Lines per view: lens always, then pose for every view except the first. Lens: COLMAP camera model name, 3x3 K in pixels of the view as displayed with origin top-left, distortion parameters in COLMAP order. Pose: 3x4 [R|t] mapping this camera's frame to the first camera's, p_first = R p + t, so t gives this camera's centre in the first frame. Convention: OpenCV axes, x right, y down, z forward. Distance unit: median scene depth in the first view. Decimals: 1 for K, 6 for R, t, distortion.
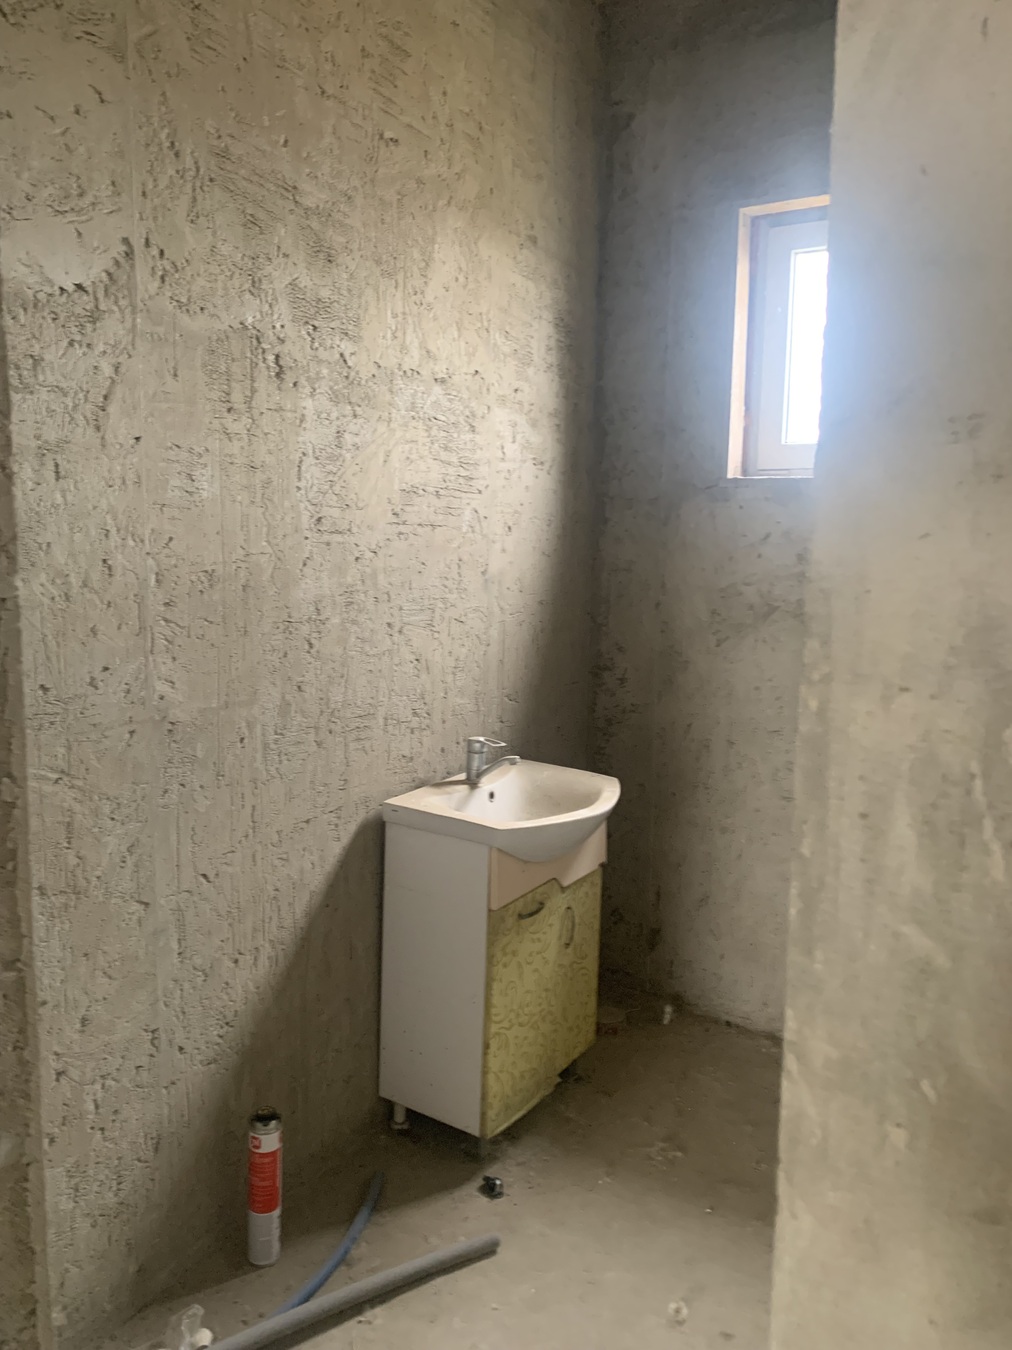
lens RADIAL K [[1021.8, 0, 506.0], [0, 1021.8, 675.0], [0, 0, 1]] dist [0.054061, -0.061199]
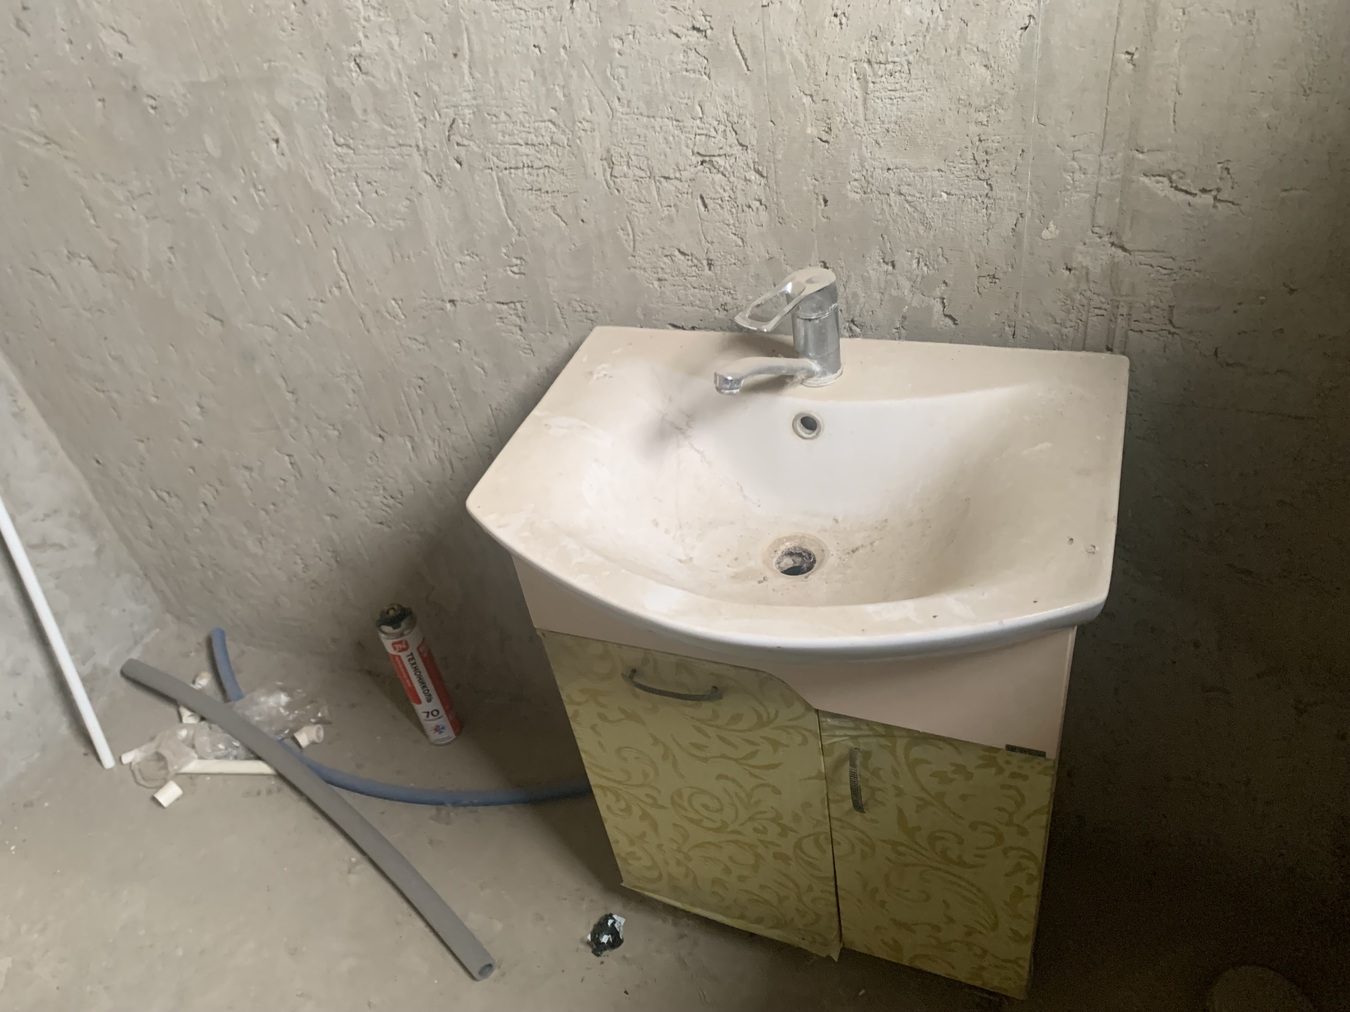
lens RADIAL K [[1021.8, 0, 651.8], [0, 1021.8, 495.3], [0, 0, 1]] dist [0.054061, -0.061199]
pose [[0.167978, 0.573953, -0.801474, 0.334791], [0.017575, 0.811154, 0.584569, -0.103099], [0.985634, -0.112280, 0.126168, 0.932654]]
